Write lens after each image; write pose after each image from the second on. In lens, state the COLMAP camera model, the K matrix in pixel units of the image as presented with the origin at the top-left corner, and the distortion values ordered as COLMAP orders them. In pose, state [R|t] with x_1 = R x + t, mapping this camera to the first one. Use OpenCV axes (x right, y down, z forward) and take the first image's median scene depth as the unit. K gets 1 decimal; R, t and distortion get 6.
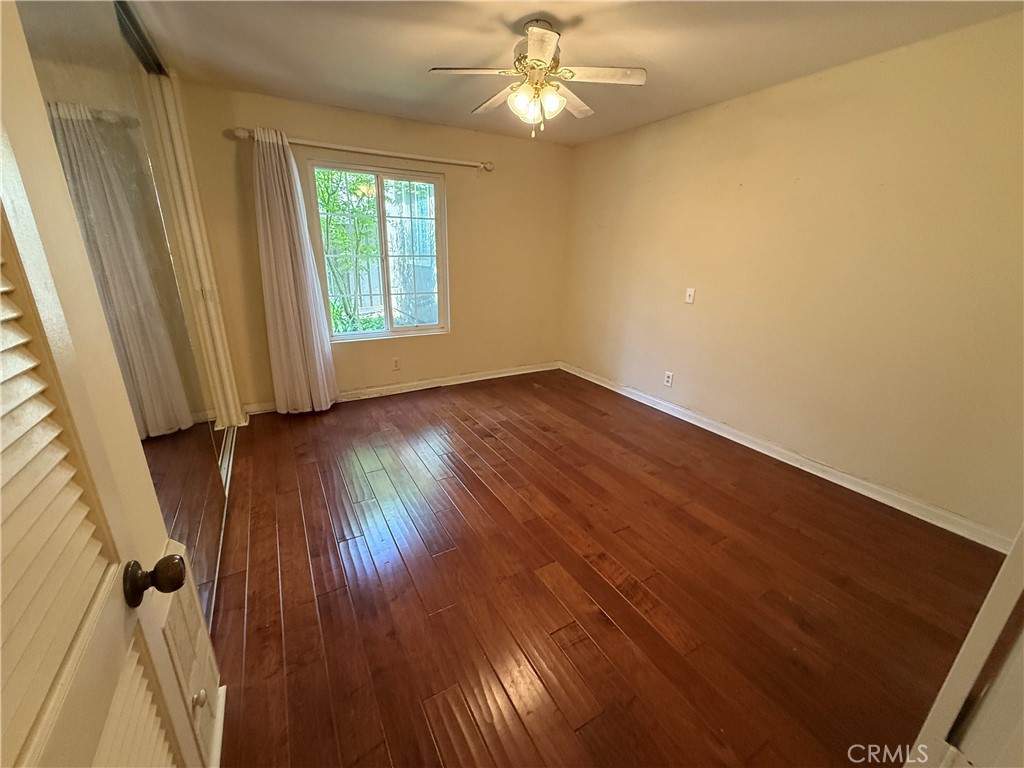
lens RADIAL K [[408.6, 0, 508.4], [0, 408.6, 386.7], [0, 0, 1]] dist [-0.001694, 0.000639]
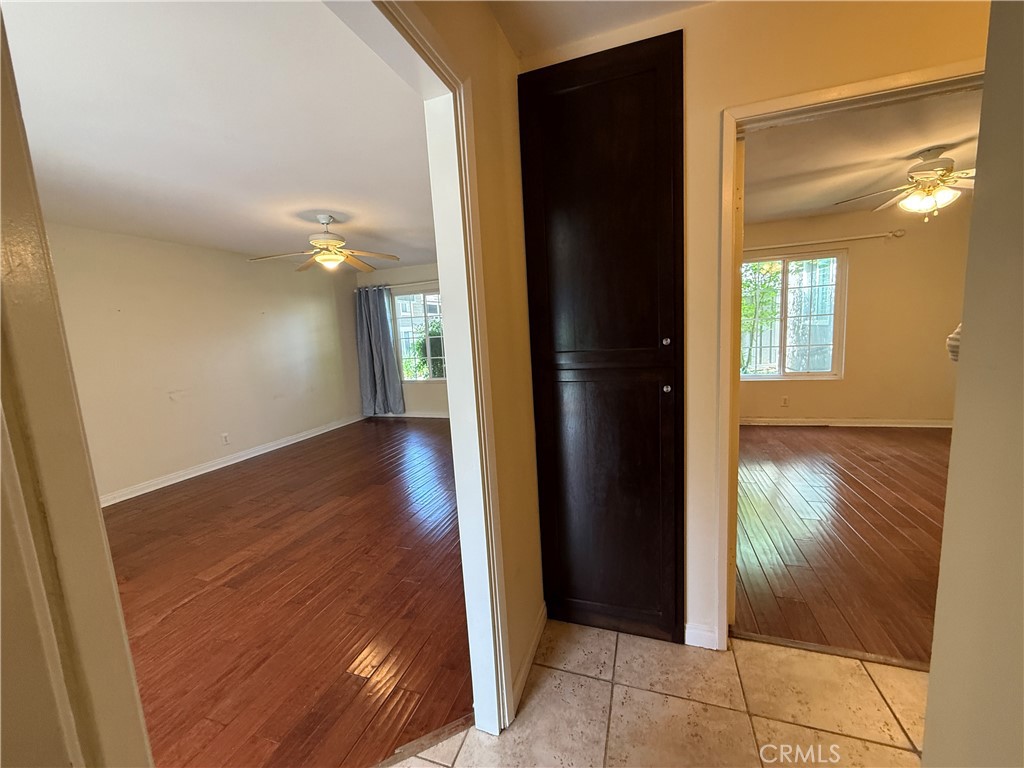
lens RADIAL K [[408.6, 0, 511.7], [0, 408.6, 383.3], [0, 0, 1]] dist [-0.001694, 0.000639]
pose [[0.662153, 0.039804, -0.748311, 0.103189], [-0.165242, 0.981764, -0.093995, 0.149839], [0.730923, 0.185891, 0.656655, -0.442623]]
